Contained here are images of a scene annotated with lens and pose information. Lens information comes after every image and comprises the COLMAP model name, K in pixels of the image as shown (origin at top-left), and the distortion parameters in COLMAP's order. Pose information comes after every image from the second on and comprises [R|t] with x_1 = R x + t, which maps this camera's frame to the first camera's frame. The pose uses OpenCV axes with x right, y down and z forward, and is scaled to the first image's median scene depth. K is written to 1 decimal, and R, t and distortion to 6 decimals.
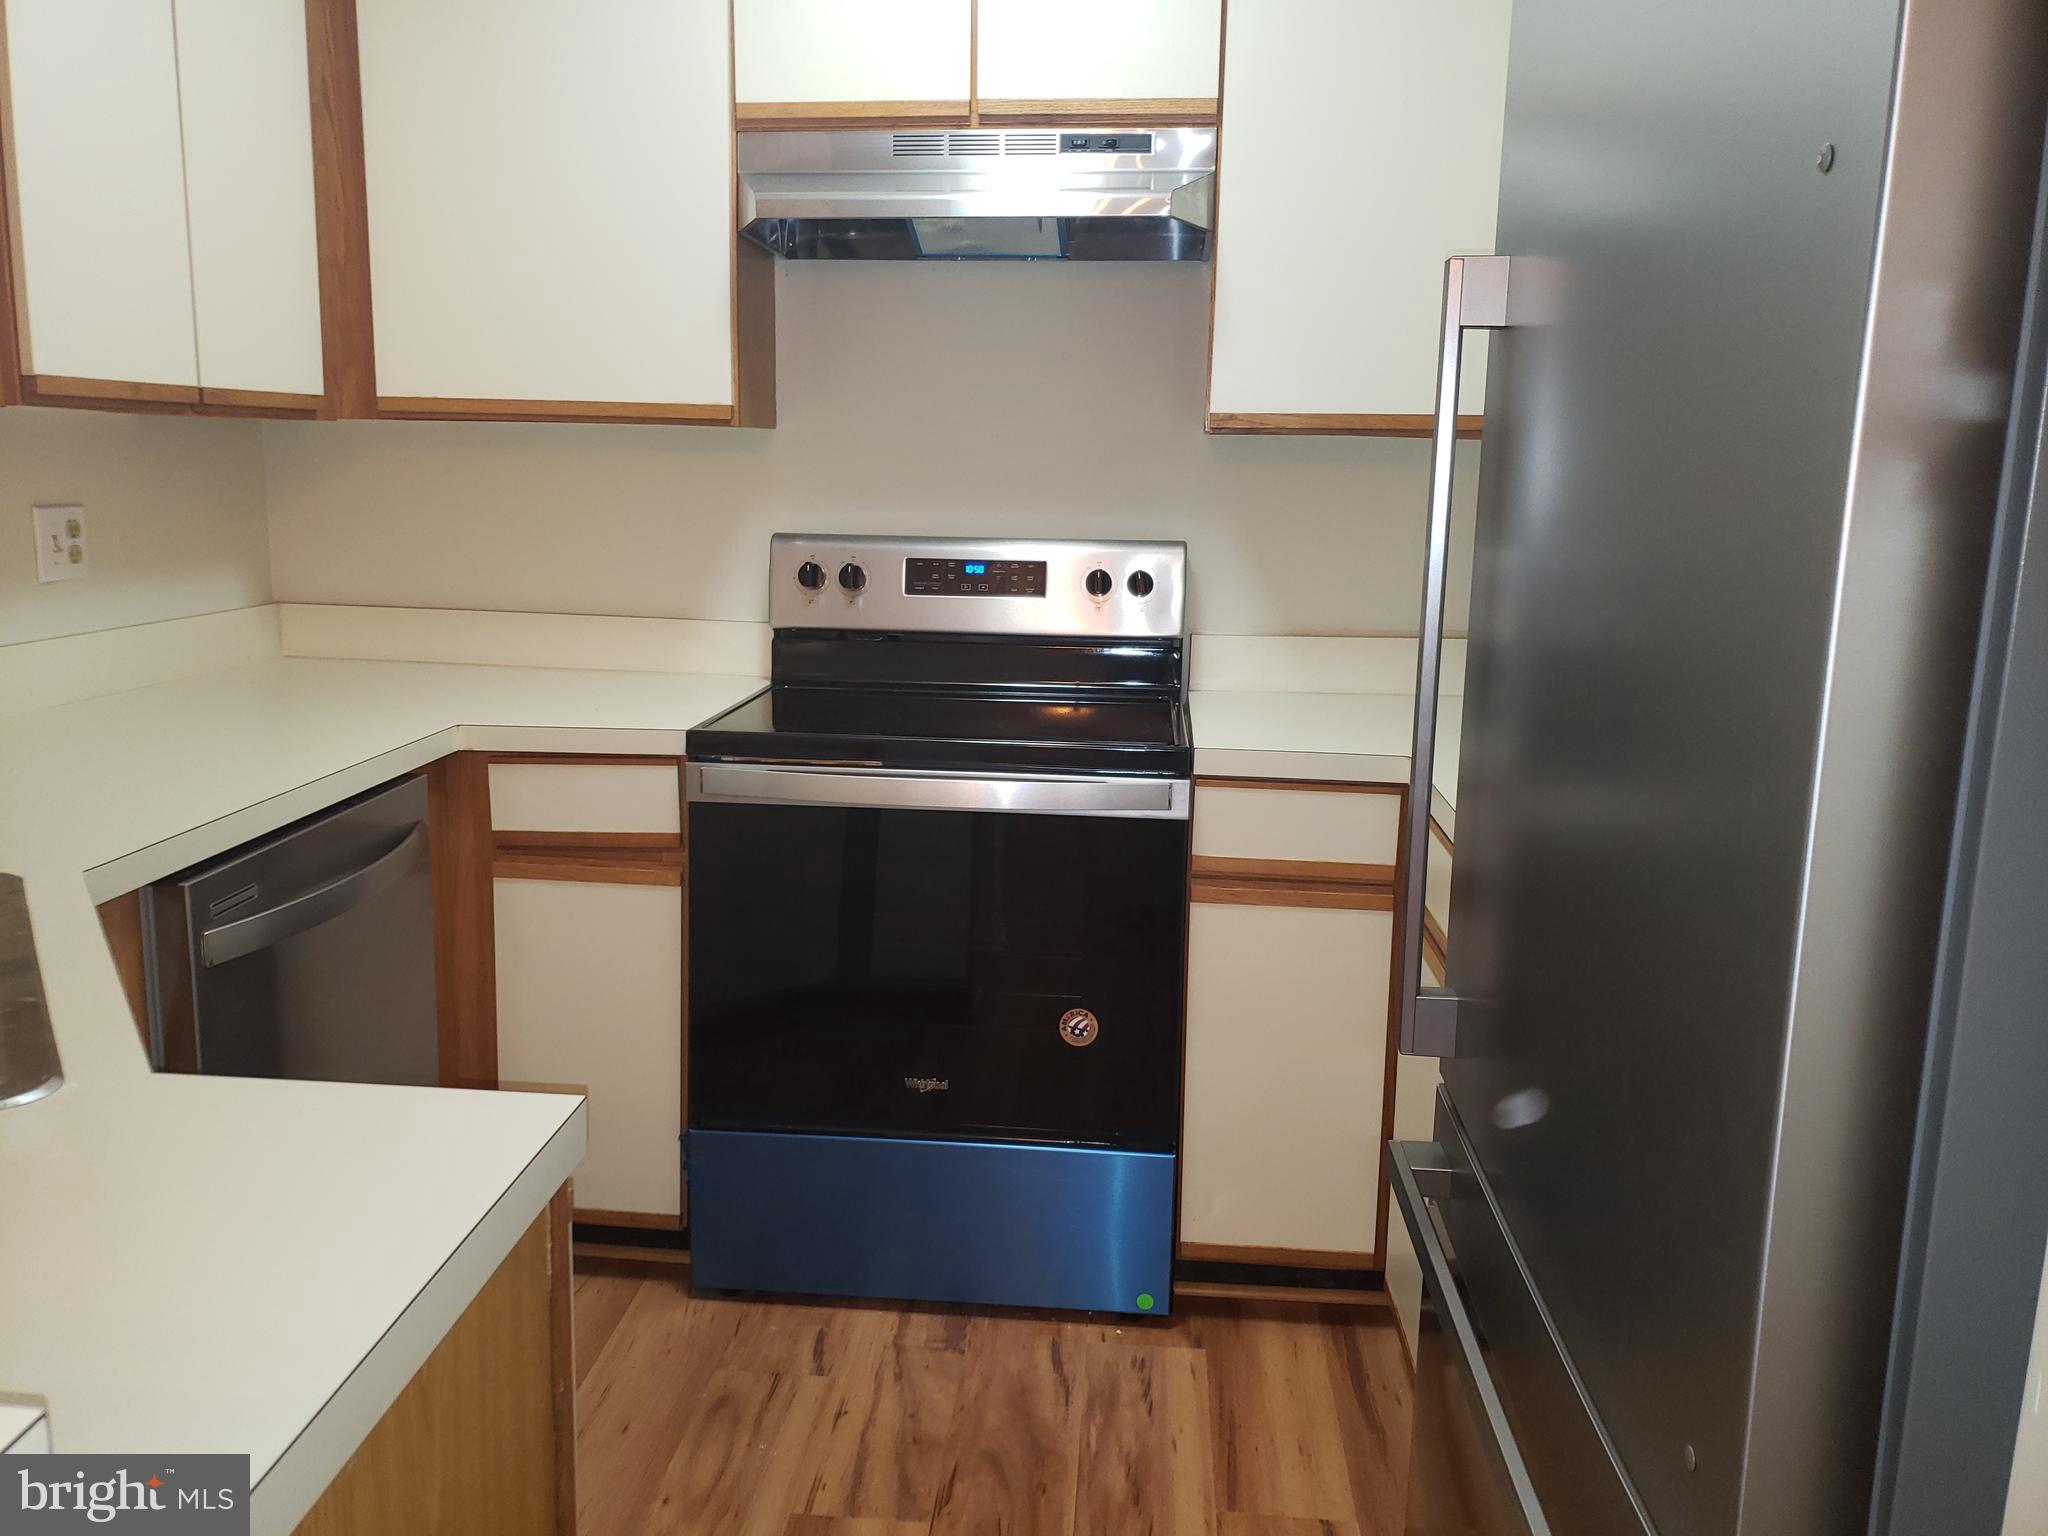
lens RADIAL K [[1621.8, 0, 1028.2], [0, 1621.8, 757.8], [0, 0, 1]] dist [0.055382, -0.058013]
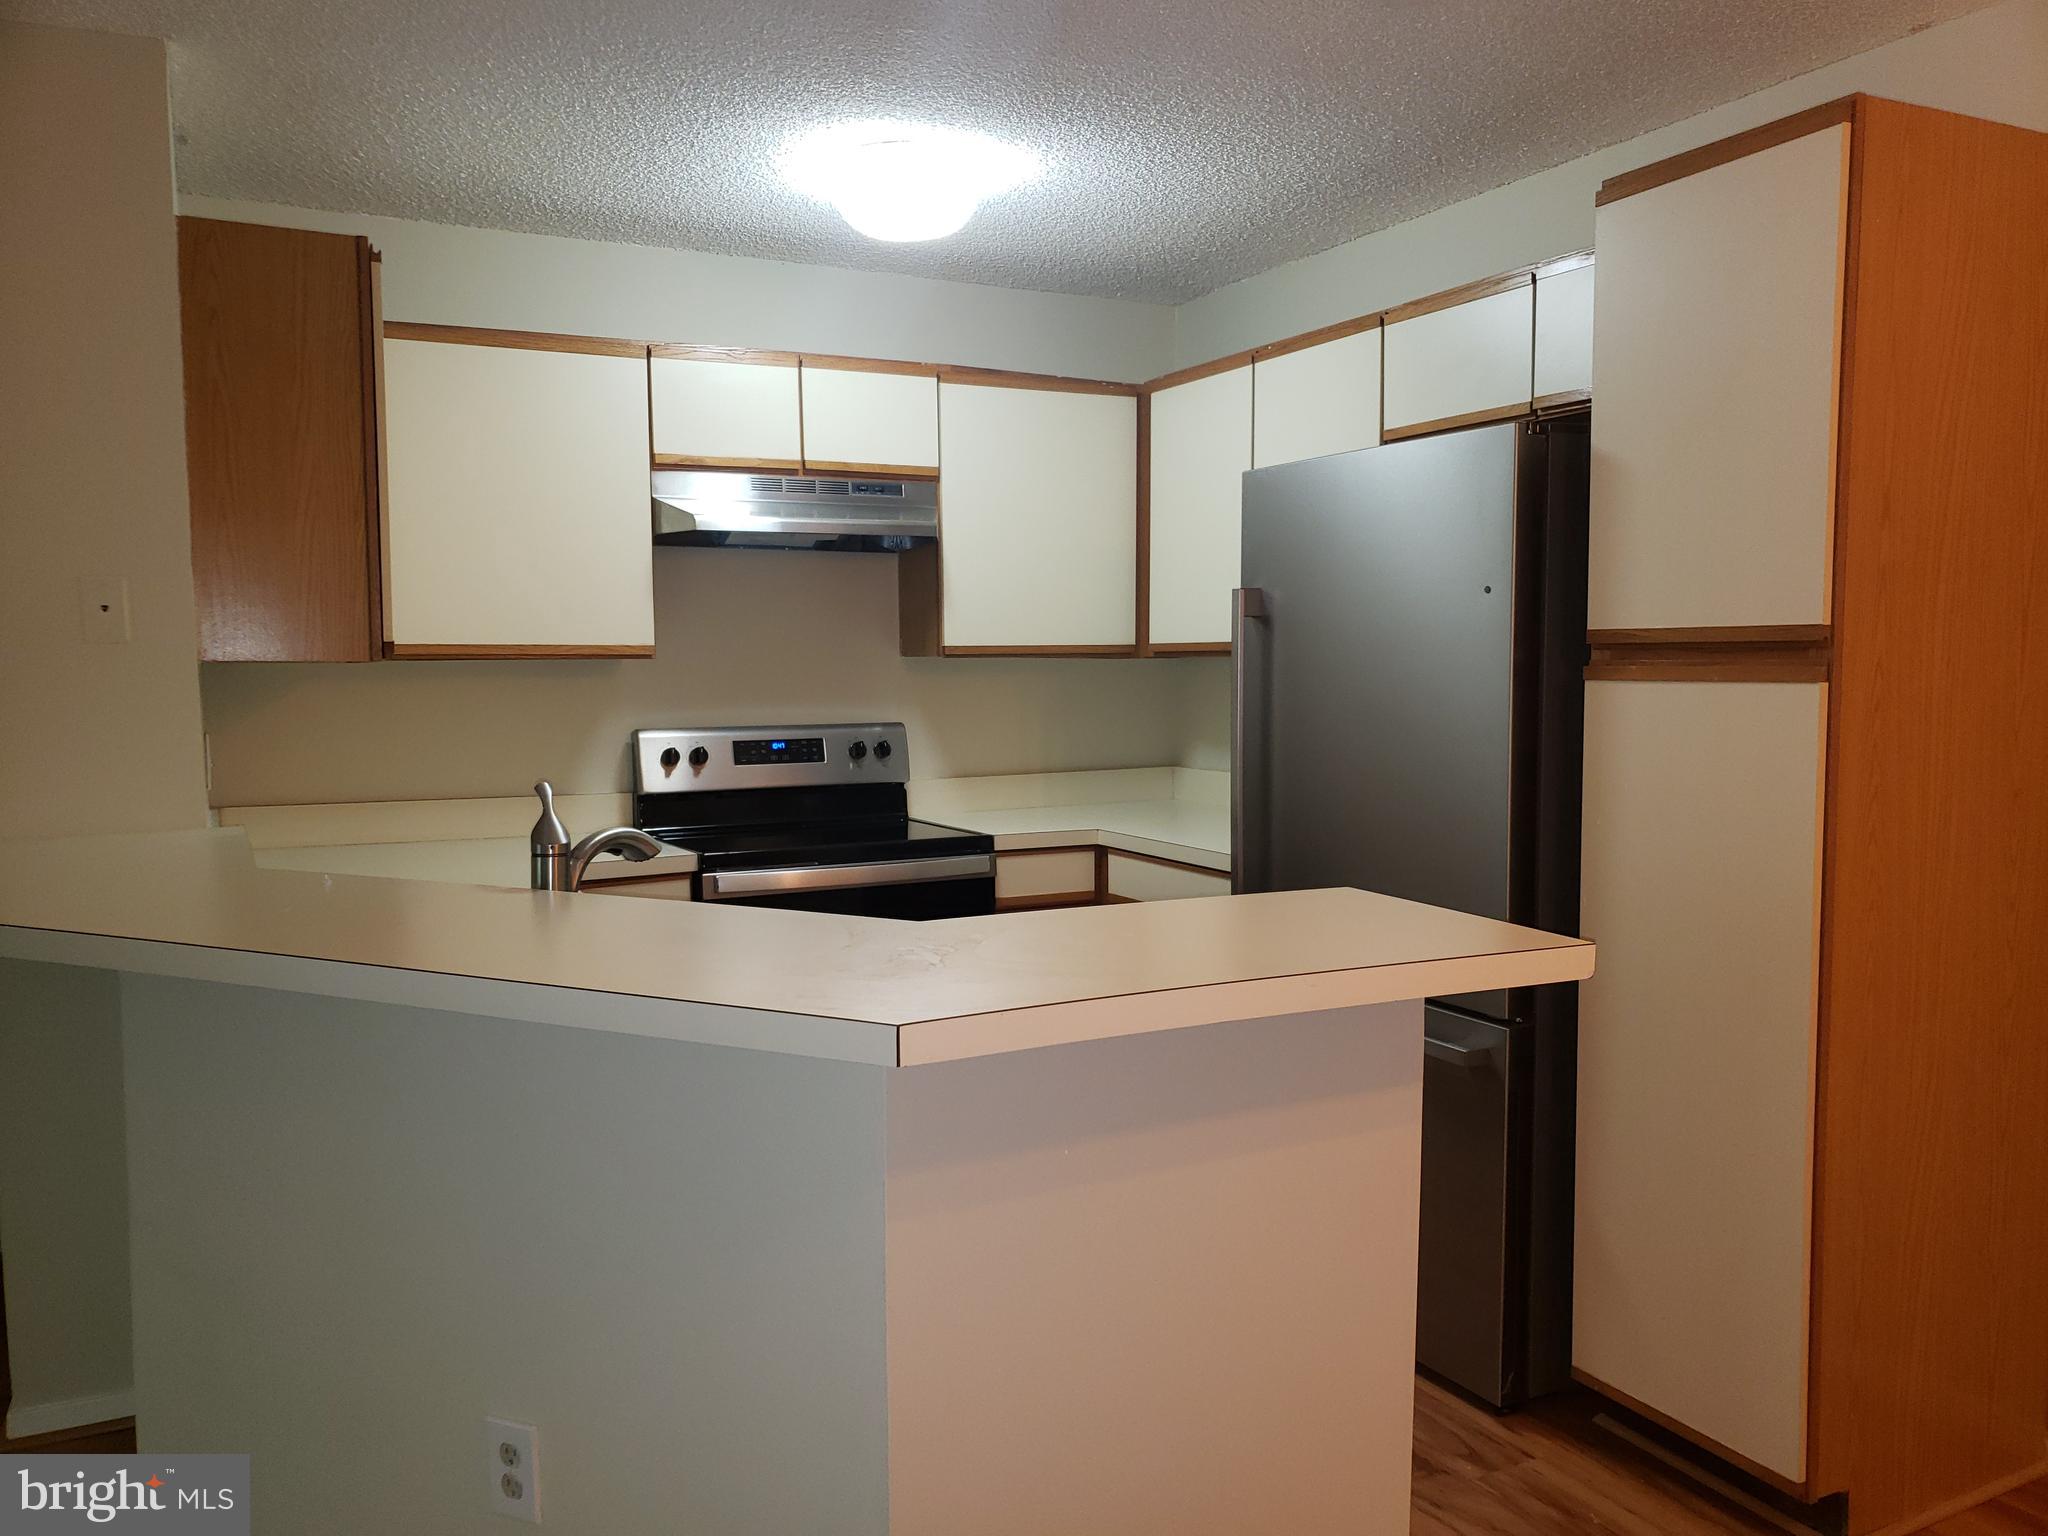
lens RADIAL K [[1621.8, 0, 1026.7], [0, 1621.8, 784.9], [0, 0, 1]] dist [0.055382, -0.058013]
pose [[0.837884, -0.066377, 0.541797, -0.727442], [0.121025, 0.990465, -0.065821, 0.053017], [-0.532262, 0.120722, 0.837928, -0.433872]]
